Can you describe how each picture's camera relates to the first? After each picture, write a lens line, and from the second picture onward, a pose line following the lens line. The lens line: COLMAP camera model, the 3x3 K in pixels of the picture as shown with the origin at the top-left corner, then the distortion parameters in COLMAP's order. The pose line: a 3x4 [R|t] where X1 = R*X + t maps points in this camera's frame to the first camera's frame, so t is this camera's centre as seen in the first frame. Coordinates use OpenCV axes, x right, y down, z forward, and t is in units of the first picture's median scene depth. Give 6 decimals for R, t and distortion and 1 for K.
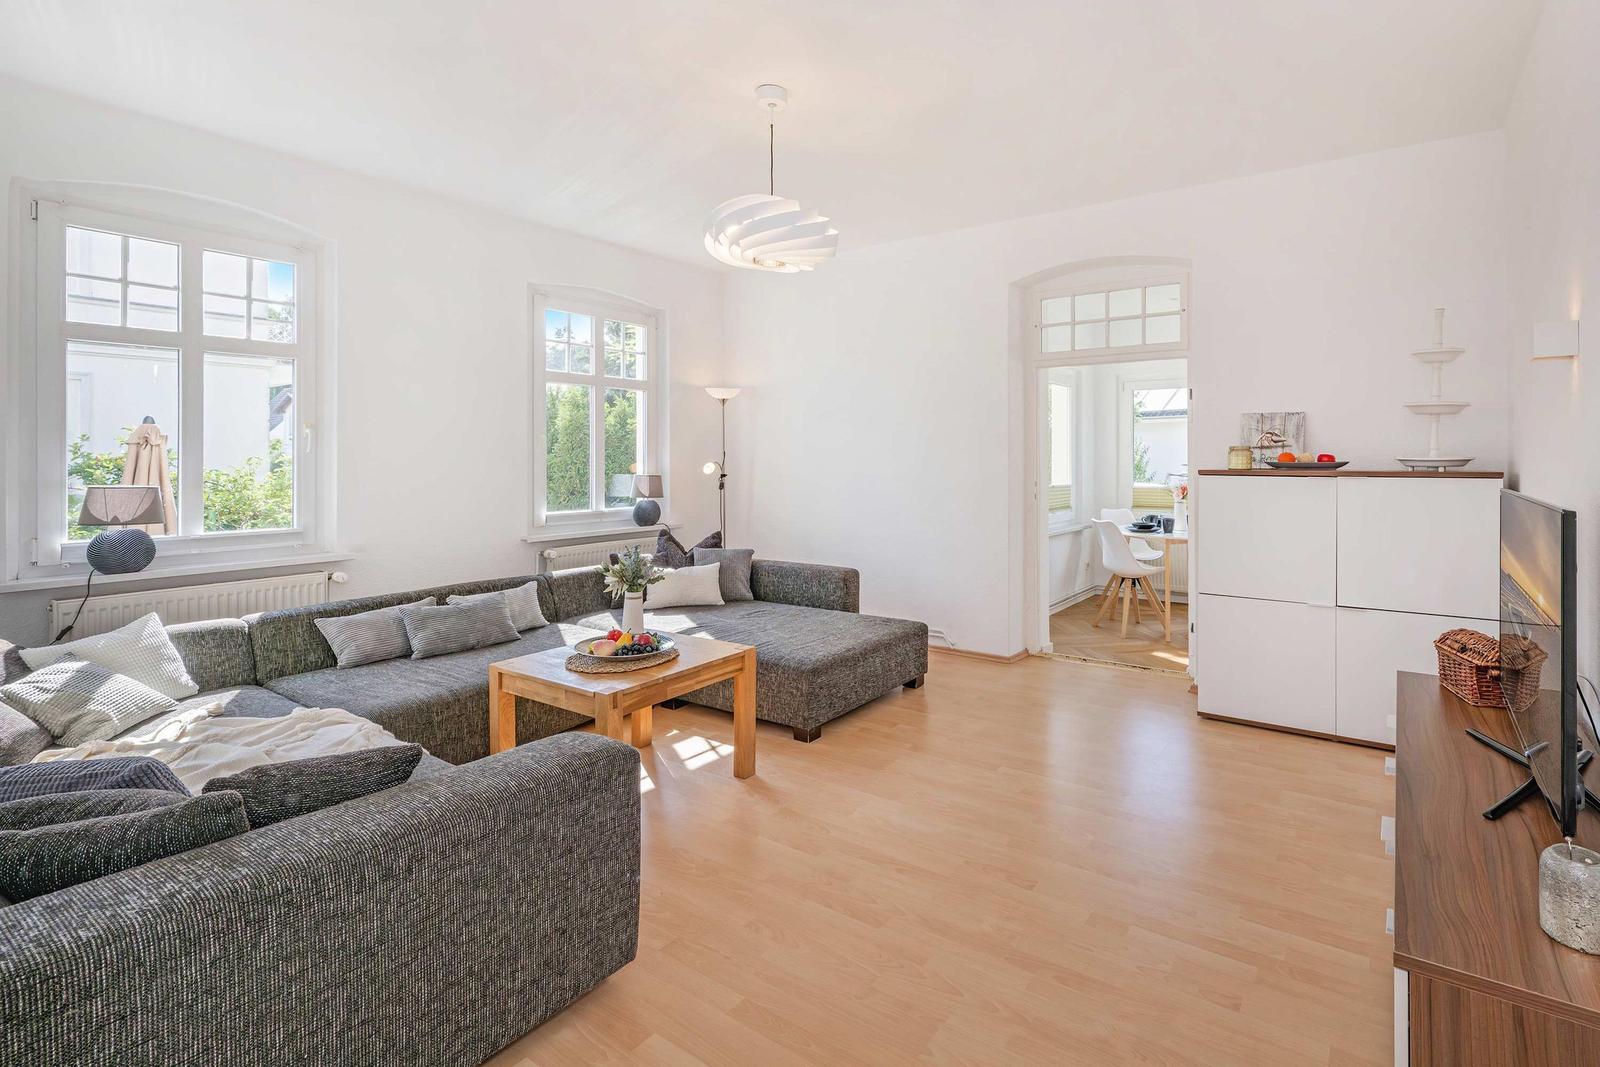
lens RADIAL K [[844.4, 0, 797.4], [0, 844.4, 508.2], [0, 0, 1]] dist [-0.002469, -0.000194]
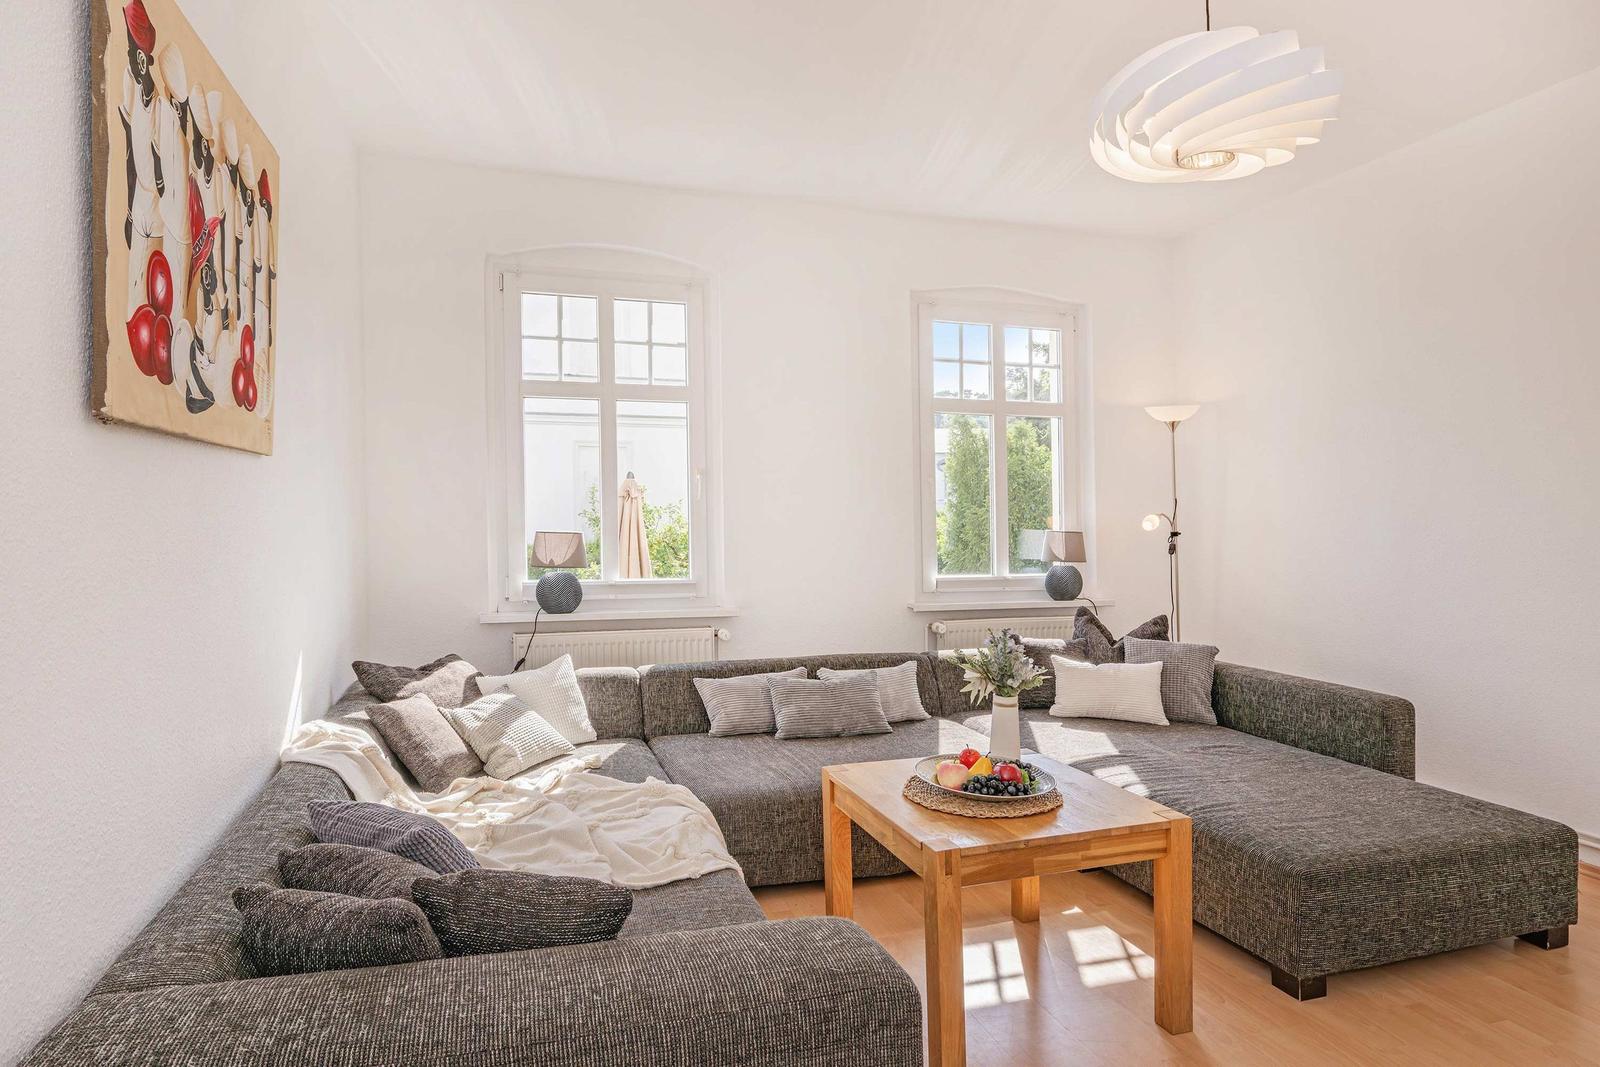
lens RADIAL K [[844.4, 0, 797.4], [0, 844.4, 508.2], [0, 0, 1]] dist [-0.002469, -0.000194]
pose [[0.832717, 0.003783, -0.553685, 0.040290], [-0.046475, 0.996925, -0.063085, -0.002135], [0.551744, 0.078265, 0.830333, 0.283626]]
